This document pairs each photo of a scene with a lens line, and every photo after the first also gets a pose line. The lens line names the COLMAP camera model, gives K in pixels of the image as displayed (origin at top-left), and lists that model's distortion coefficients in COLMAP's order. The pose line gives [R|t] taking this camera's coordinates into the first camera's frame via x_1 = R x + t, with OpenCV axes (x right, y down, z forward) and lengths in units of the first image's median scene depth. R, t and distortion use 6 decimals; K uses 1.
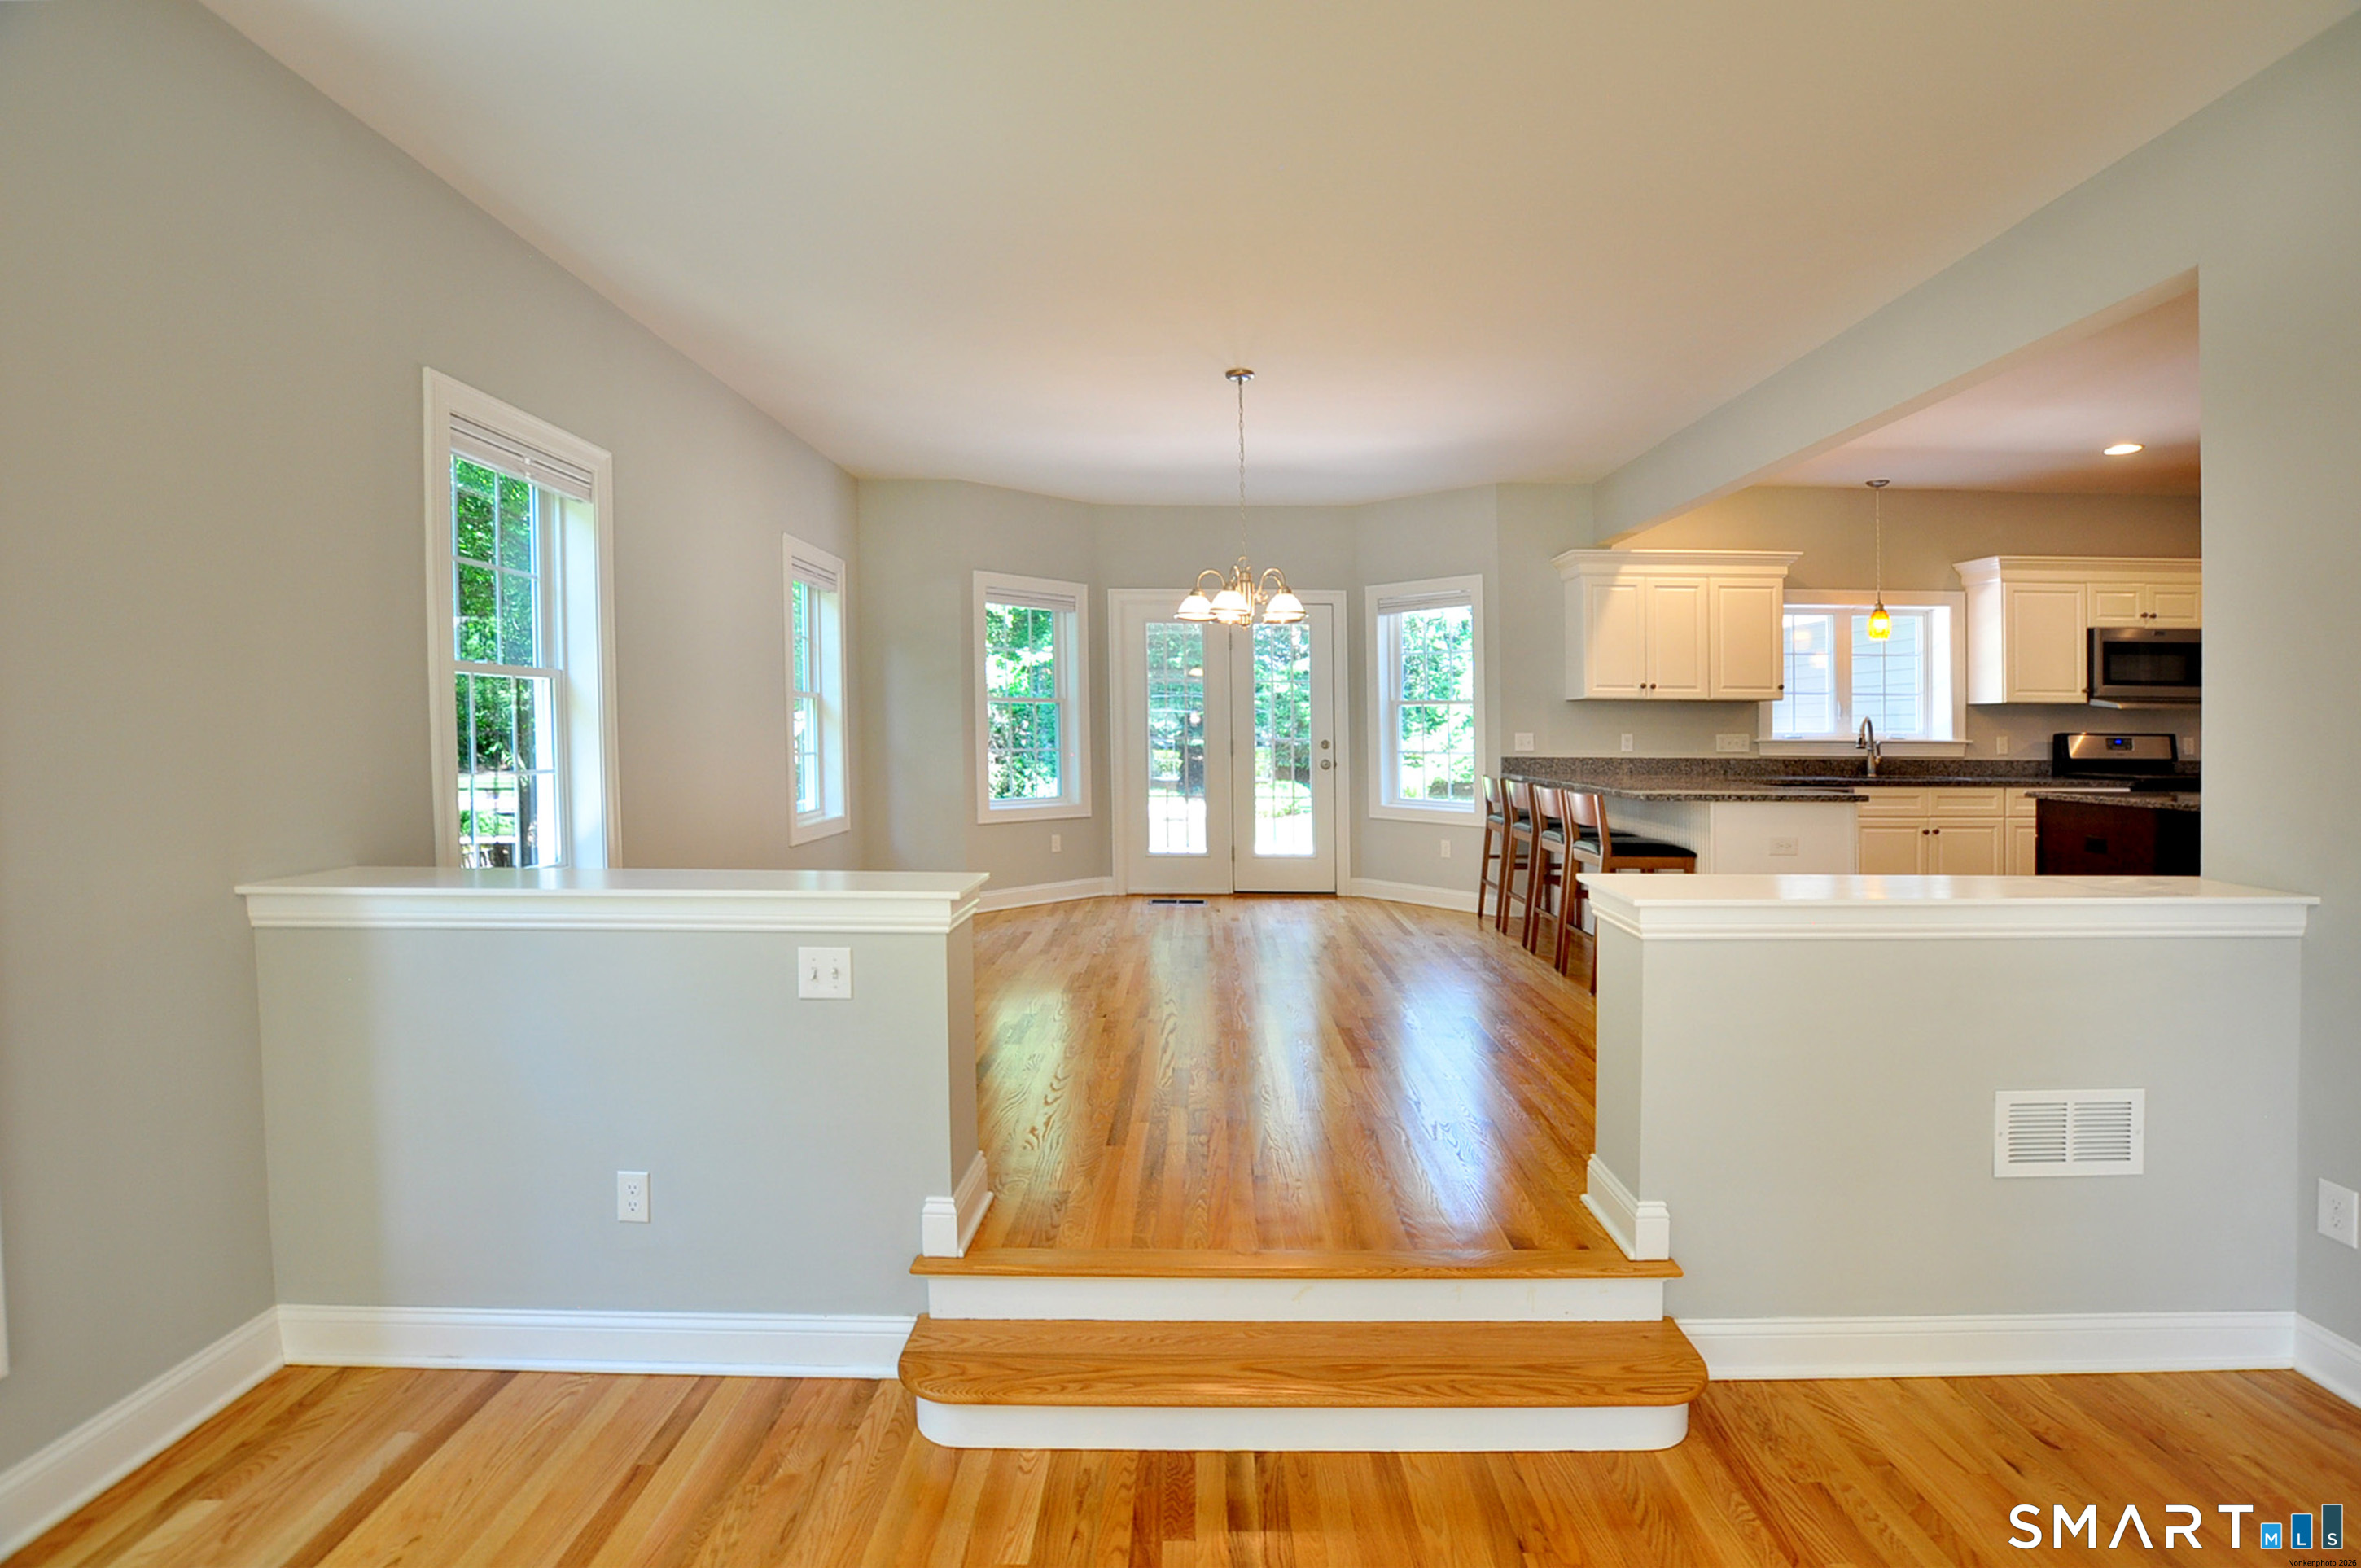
lens RADIAL K [[1040.8, 0, 1229.3], [0, 1040.8, 714.6], [0, 0, 1]] dist [-0.028214, 0.000269]
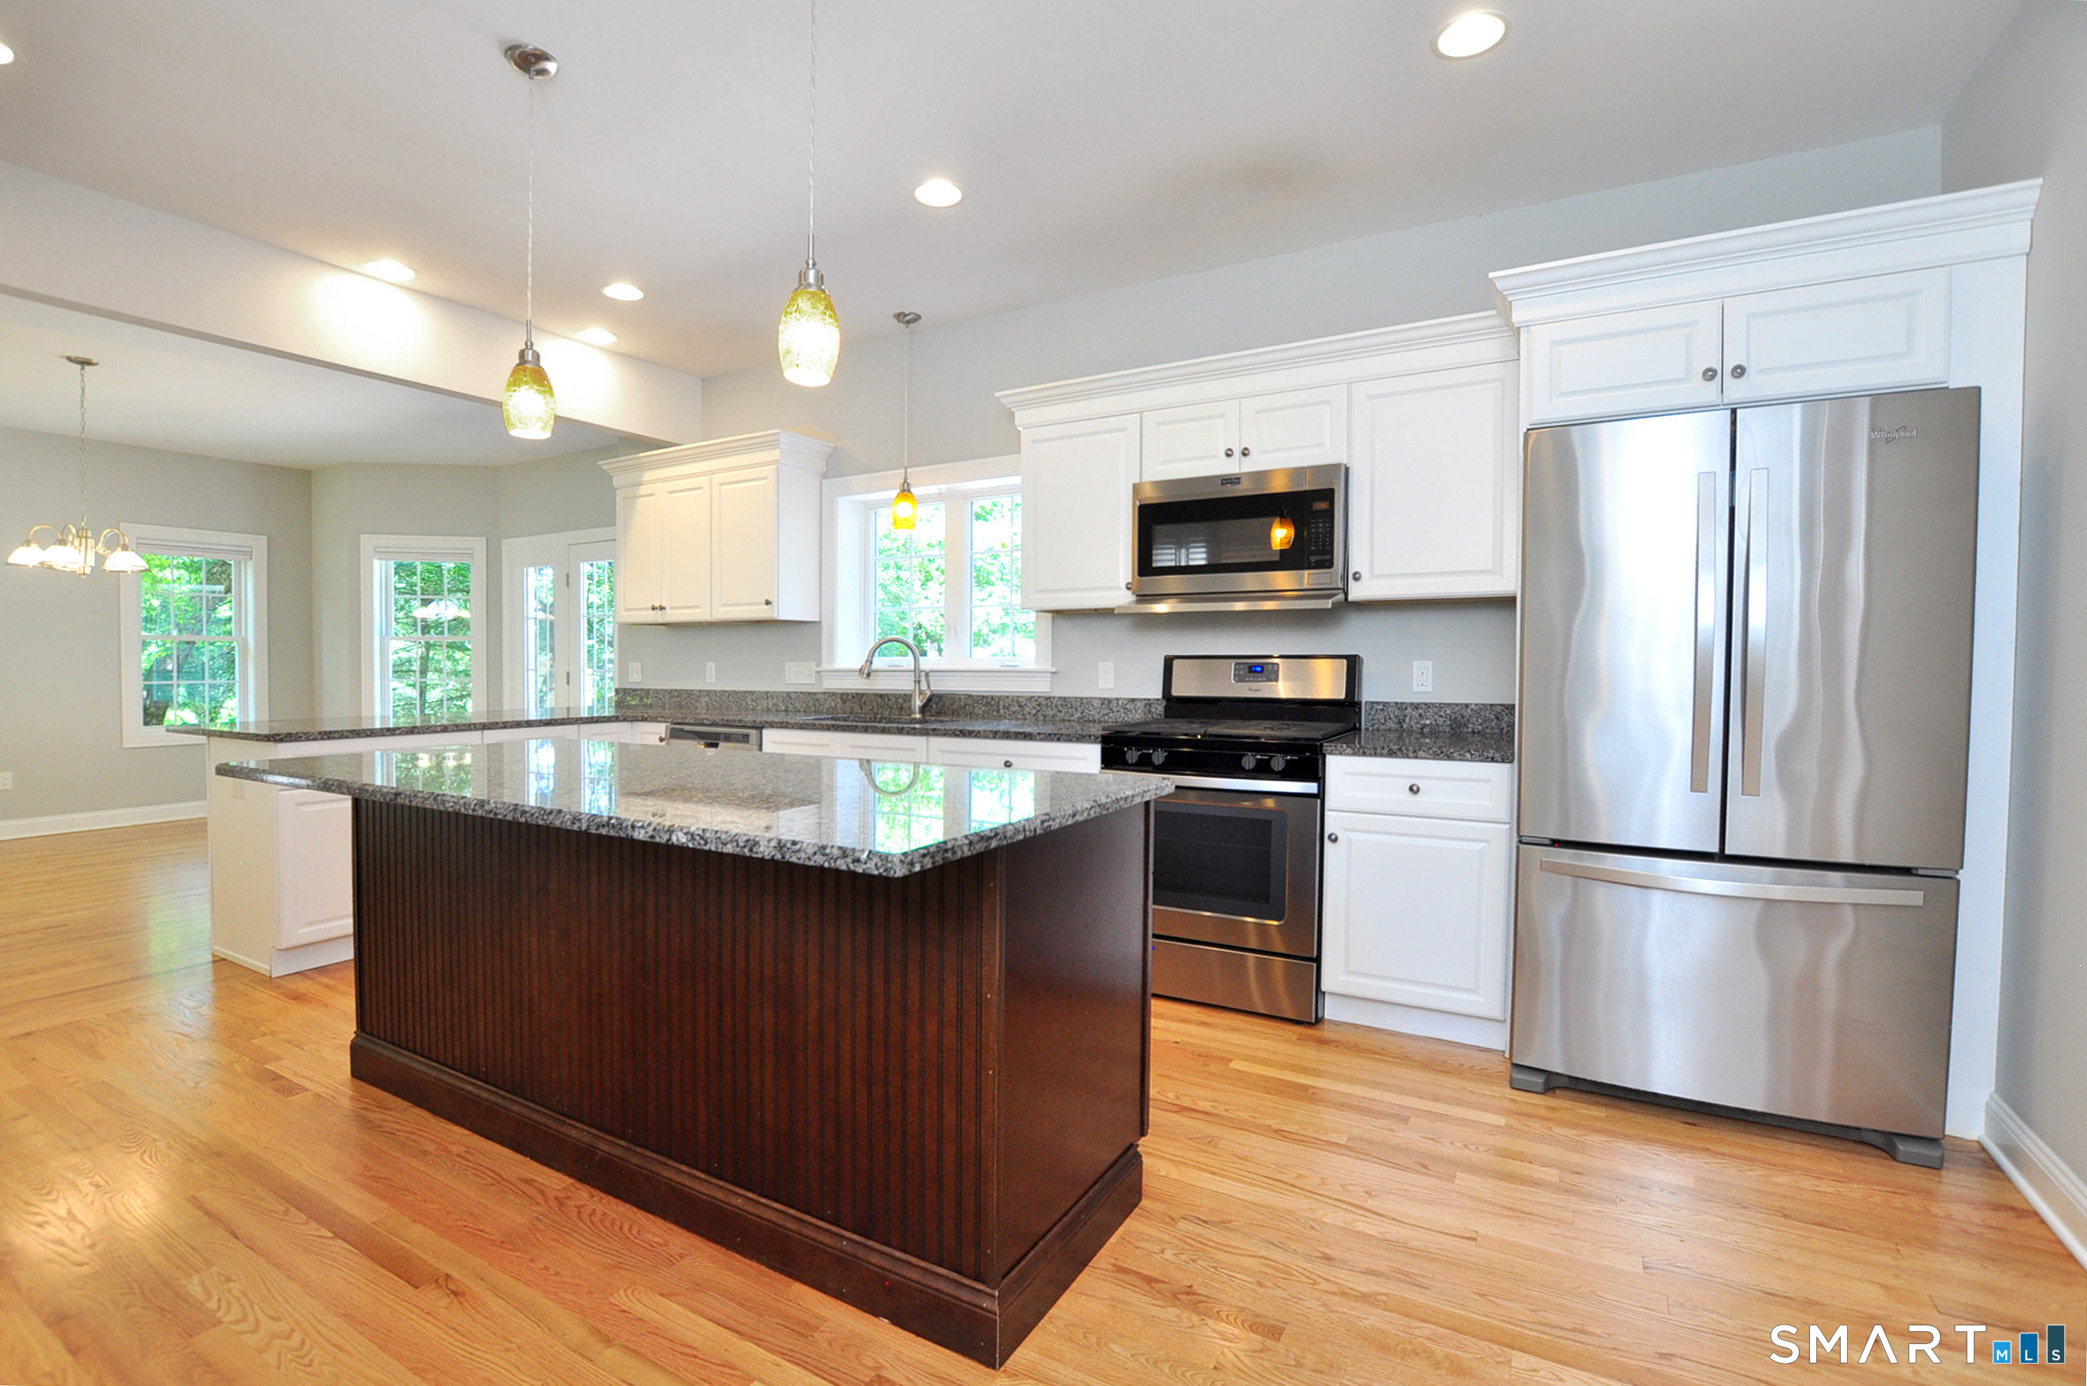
lens RADIAL K [[942.2, 0, 1021.5], [0, 942.2, 704.3], [0, 0, 1]] dist [0.000216, 0.000262]
pose [[0.857354, 0.014175, -0.514532, 1.056184], [0.012484, 0.998754, 0.048316, 0.019111], [0.514575, -0.047847, 0.856109, 0.456871]]
